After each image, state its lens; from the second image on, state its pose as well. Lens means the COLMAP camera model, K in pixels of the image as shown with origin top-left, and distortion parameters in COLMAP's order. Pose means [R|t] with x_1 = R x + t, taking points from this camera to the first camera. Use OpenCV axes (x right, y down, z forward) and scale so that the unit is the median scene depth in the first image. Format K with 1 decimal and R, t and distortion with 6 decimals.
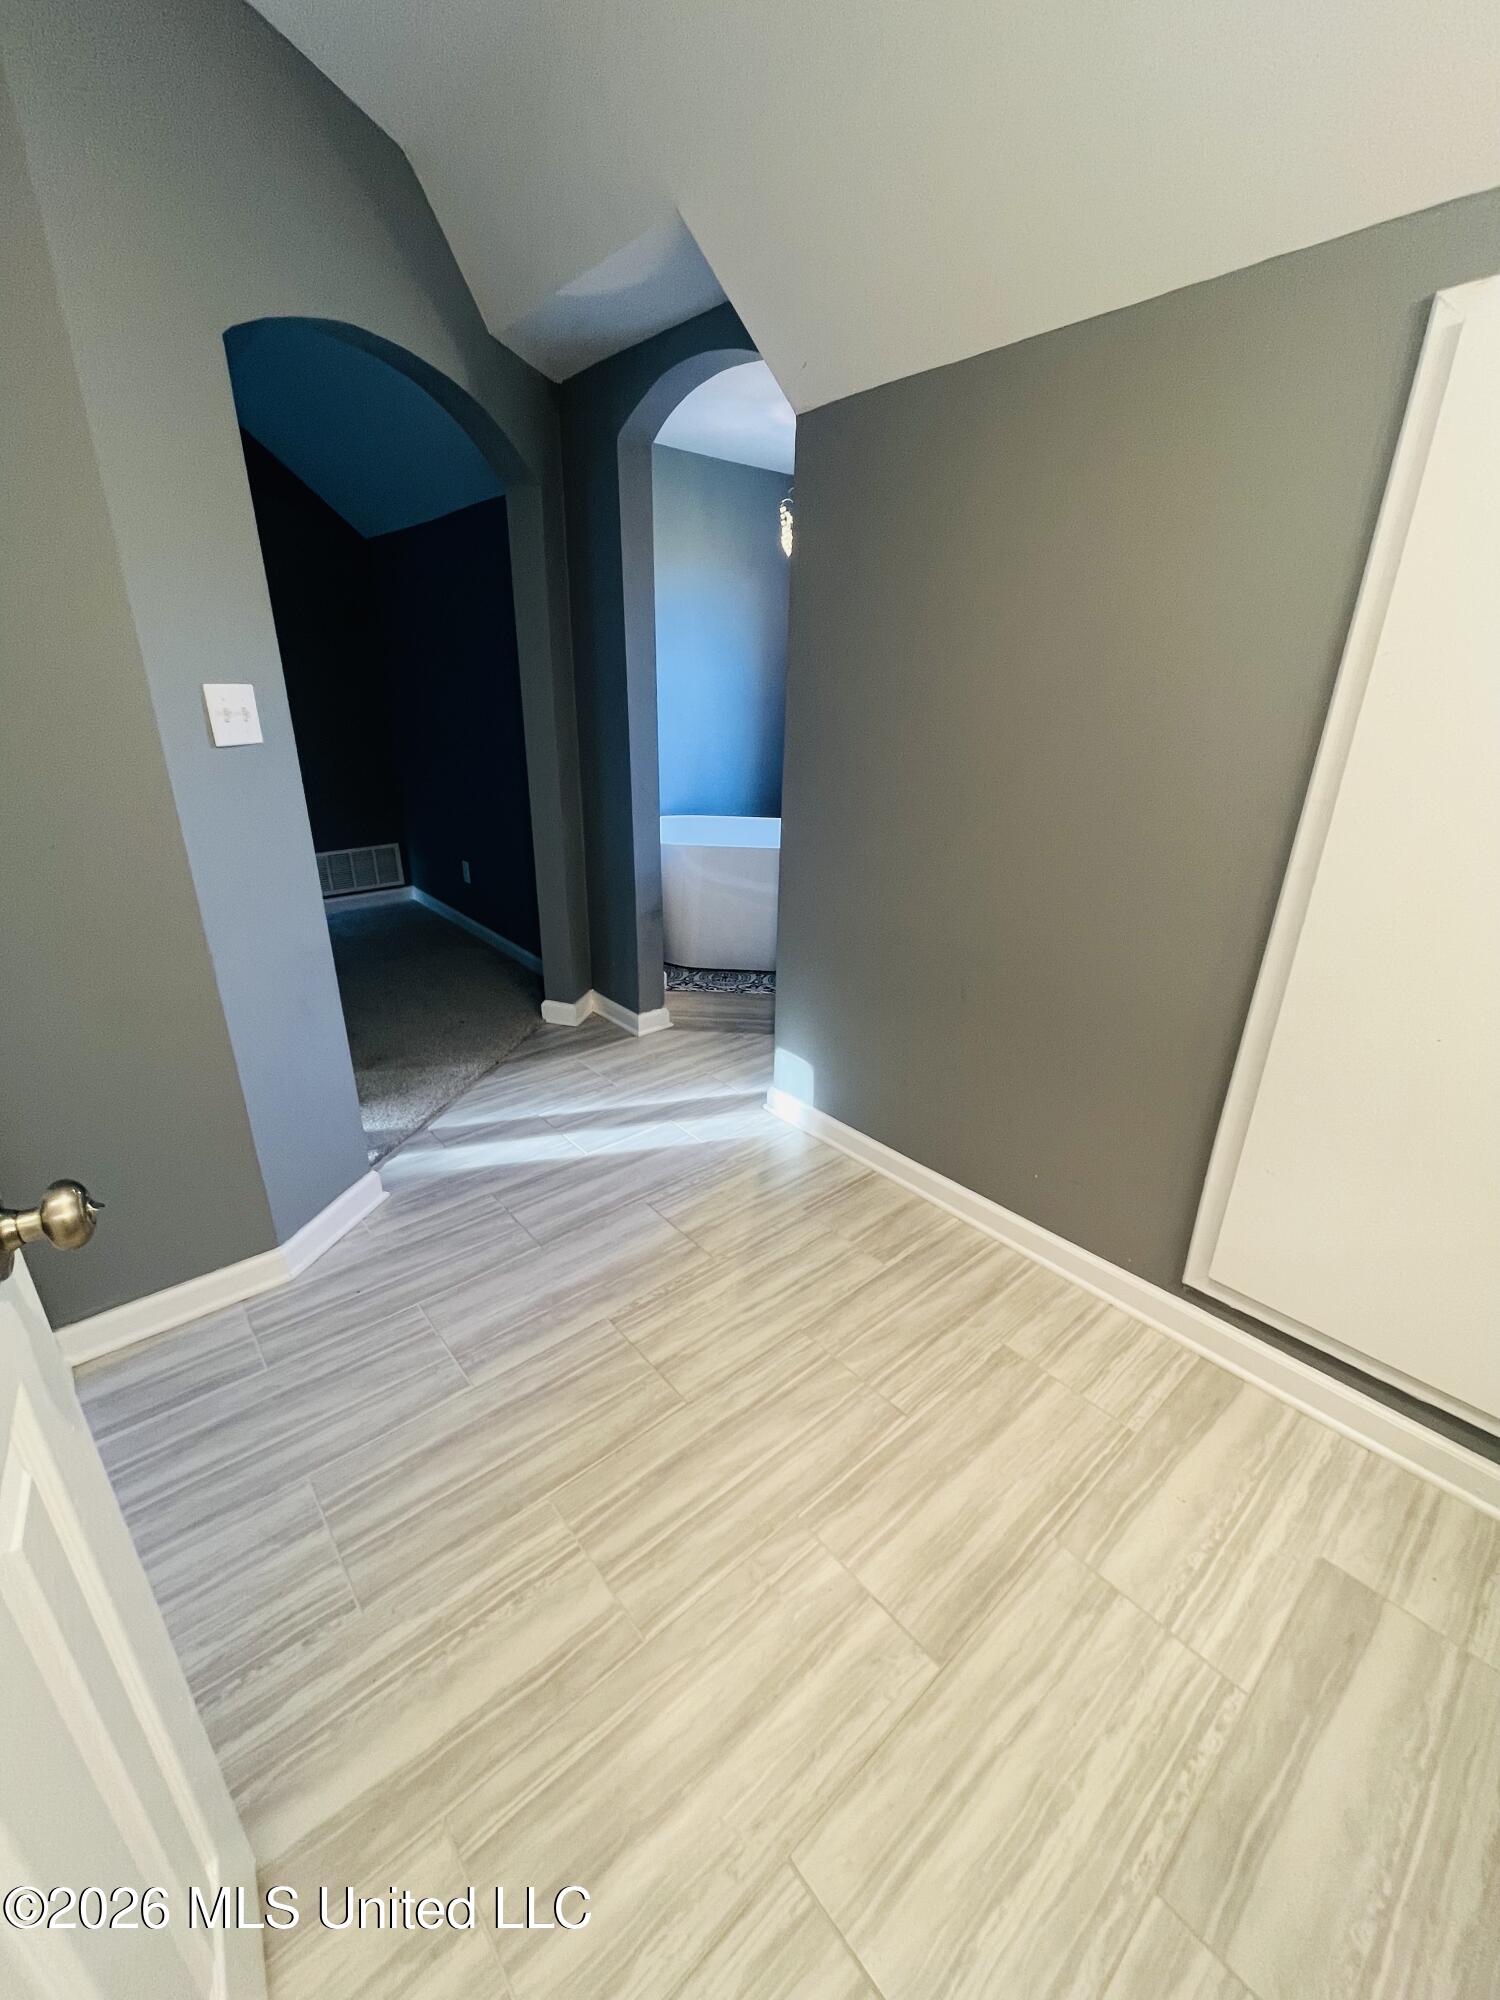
lens RADIAL K [[807.0, 0, 752.6], [0, 807.0, 998.7], [0, 0, 1]] dist [-0.003517, -0.000181]
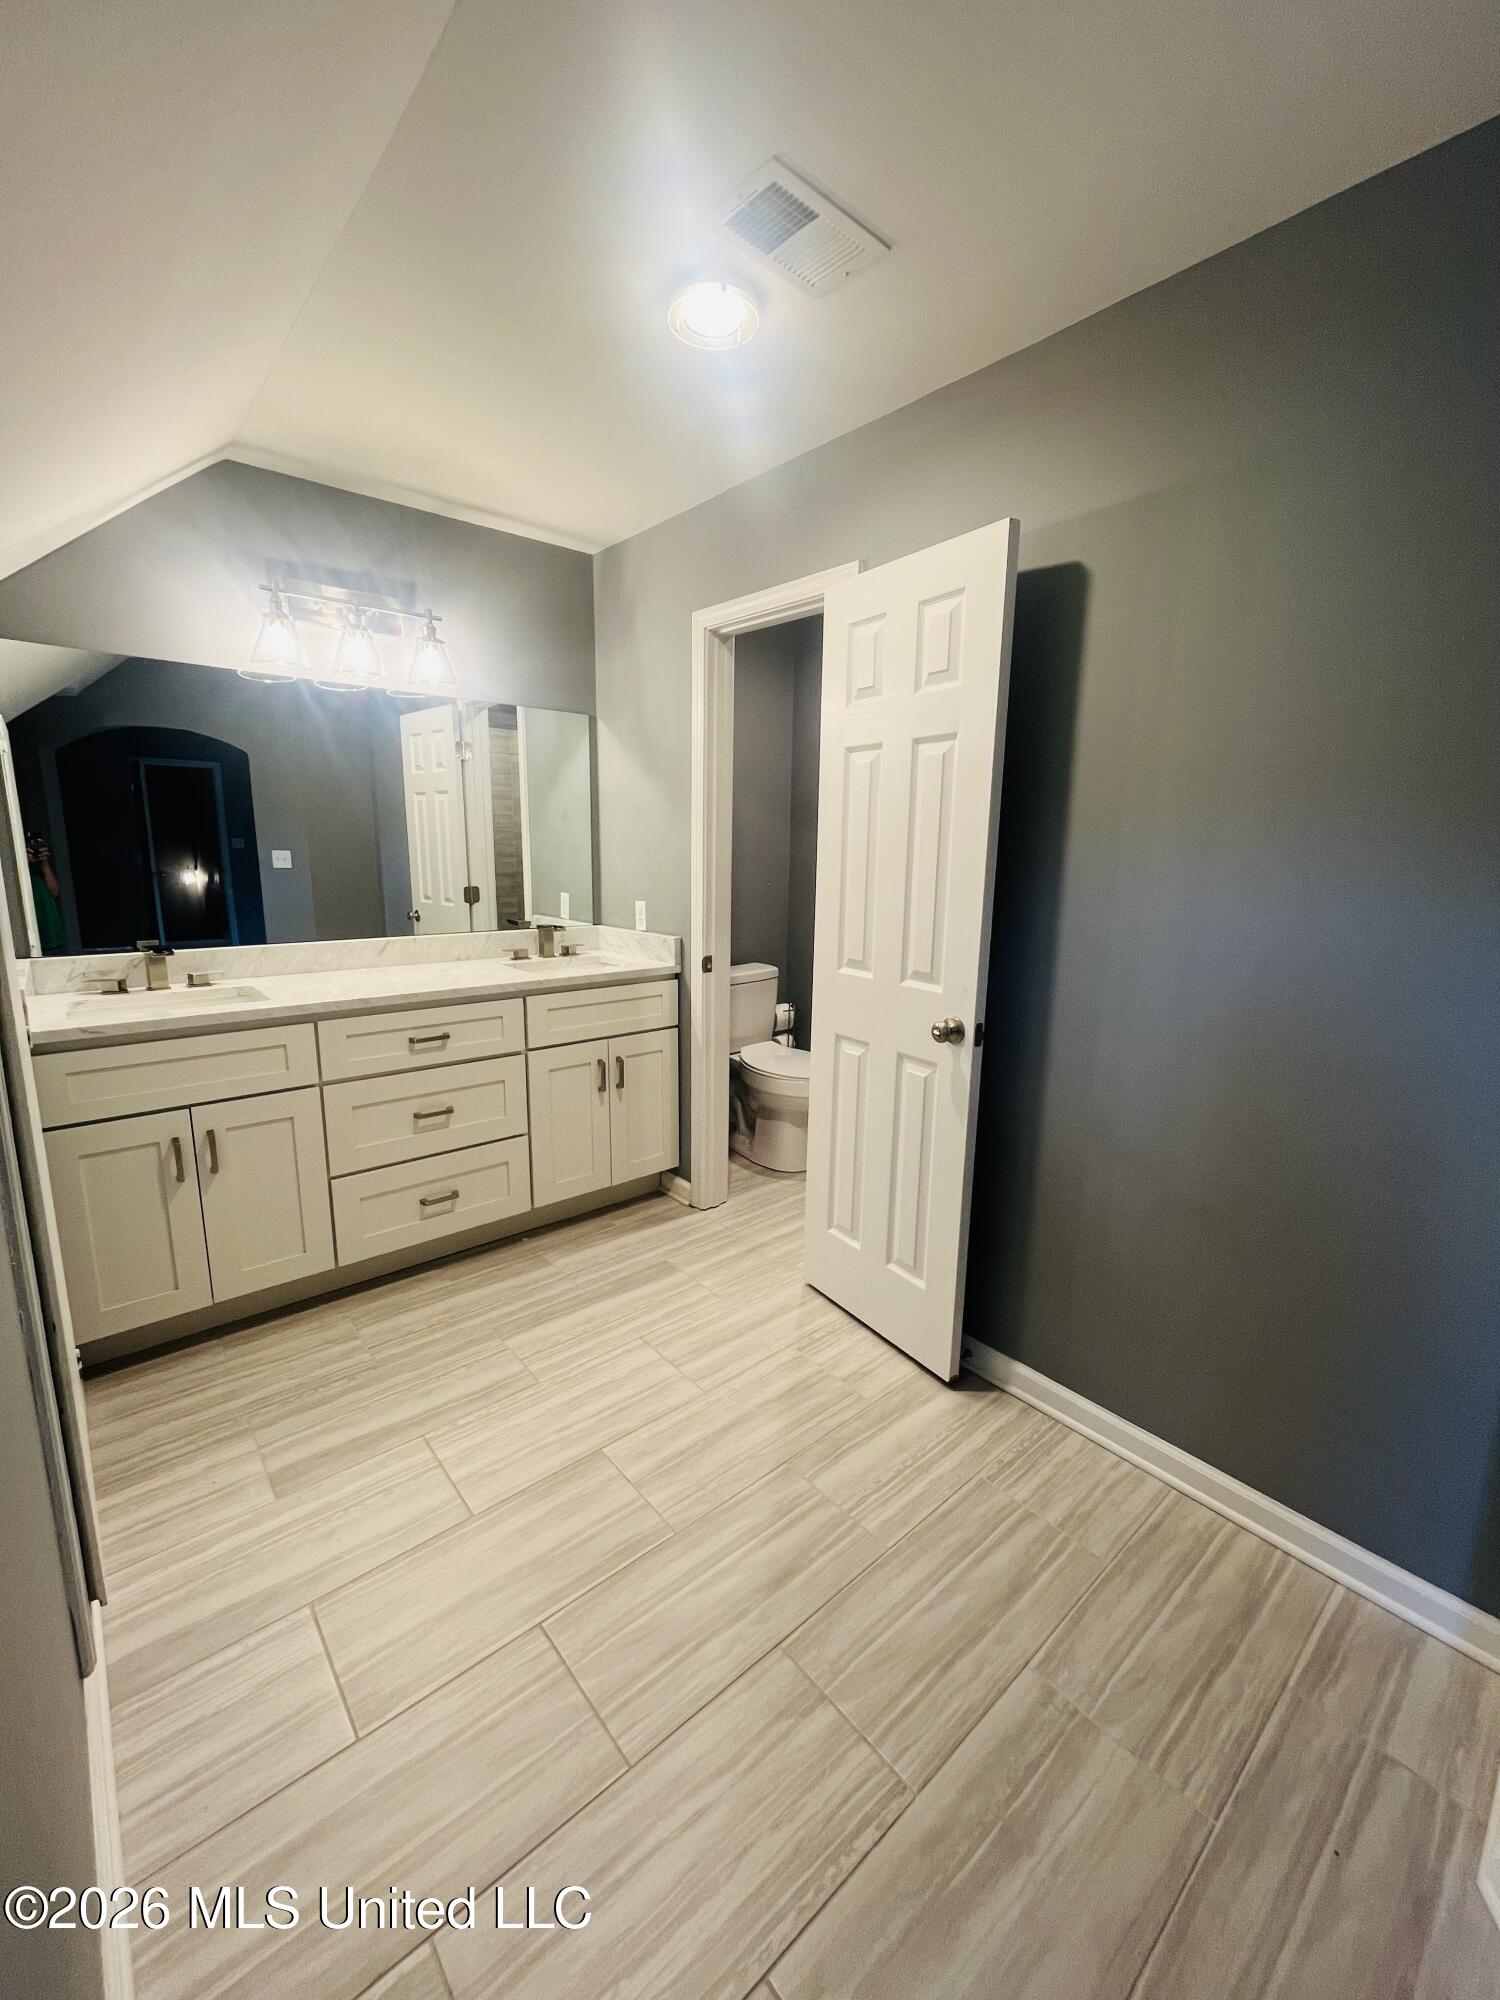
lens RADIAL K [[807.0, 0, 752.6], [0, 807.0, 998.7], [0, 0, 1]] dist [-0.003517, -0.000181]
pose [[-0.999416, -0.033960, -0.003789, -0.028431], [-0.030815, 0.847790, 0.529436, -0.696415], [-0.014767, 0.529244, -0.848341, 1.653648]]
